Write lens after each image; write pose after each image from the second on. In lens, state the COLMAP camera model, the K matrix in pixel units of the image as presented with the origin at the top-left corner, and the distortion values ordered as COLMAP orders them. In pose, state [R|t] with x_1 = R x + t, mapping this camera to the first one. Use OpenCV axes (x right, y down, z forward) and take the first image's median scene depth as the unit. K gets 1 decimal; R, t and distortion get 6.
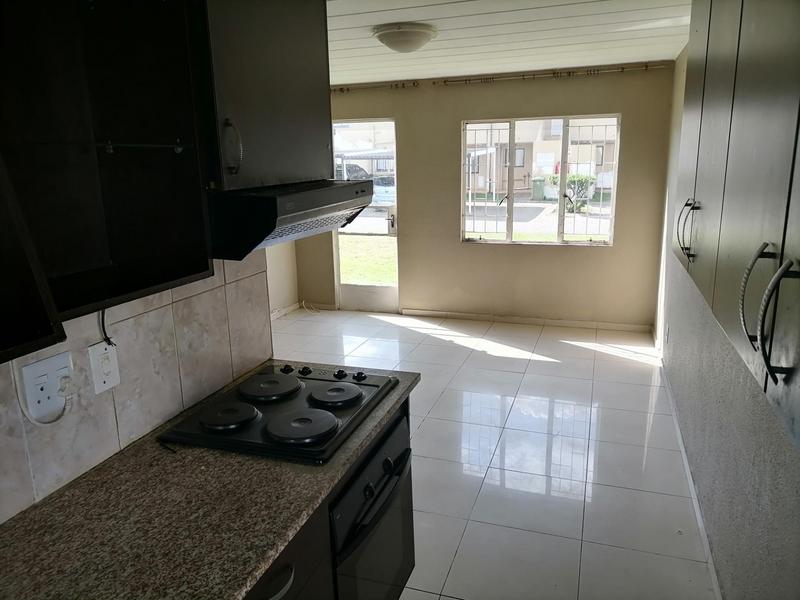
lens RADIAL K [[596.2, 0, 394.6], [0, 596.2, 304.7], [0, 0, 1]] dist [0.028422, -0.052838]
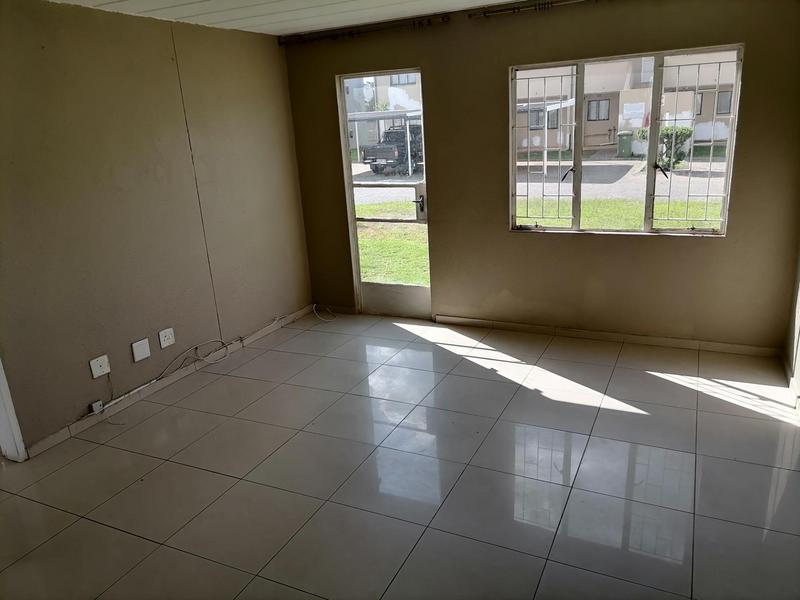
lens RADIAL K [[596.2, 0, 391.1], [0, 596.2, 299.1], [0, 0, 1]] dist [0.028422, -0.052838]
pose [[0.990745, -0.000066, -0.135736, 0.070862], [0.007698, 0.998418, 0.055700, -0.068144], [0.135517, -0.056229, 0.989178, 0.250575]]
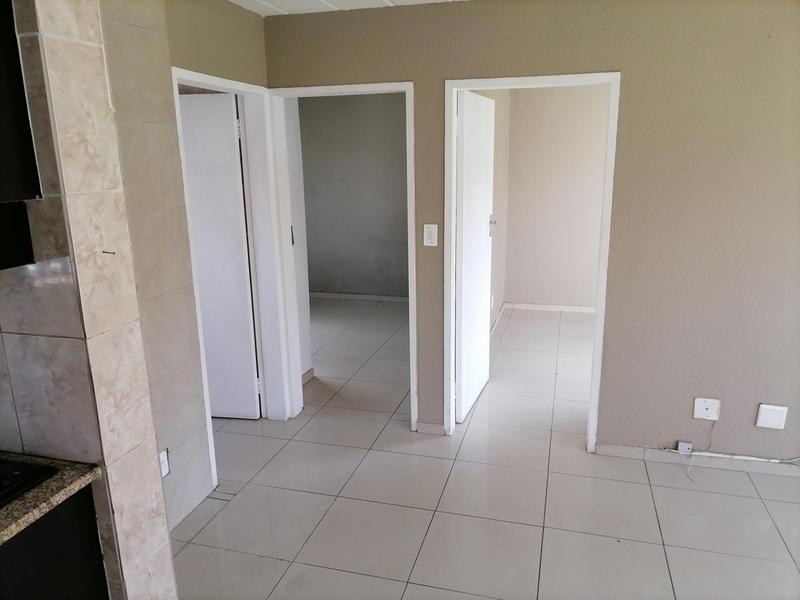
lens RADIAL K [[596.2, 0, 402.7], [0, 596.2, 302.0], [0, 0, 1]] dist [0.028422, -0.052838]
pose [[0.070760, 0.265888, -0.961403, 0.167410], [-0.227181, 0.942785, 0.244018, -0.131592], [0.971278, 0.201146, 0.127116, 0.493614]]
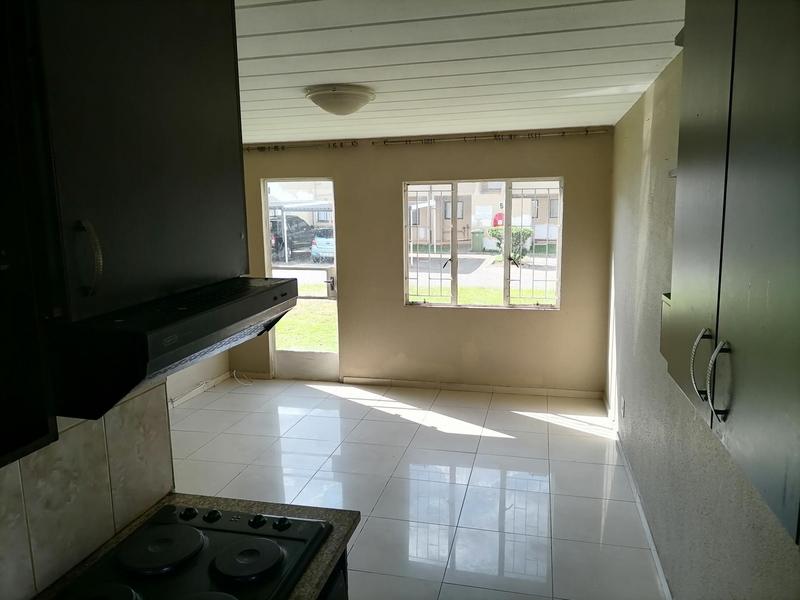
lens RADIAL K [[596.2, 0, 399.2], [0, 596.2, 300.6], [0, 0, 1]] dist [0.028422, -0.052838]
pose [[0.994615, -0.009212, 0.103225, 0.005609], [0.017980, 0.996275, -0.084340, -0.036920], [-0.102063, 0.085741, 0.991076, 0.066001]]
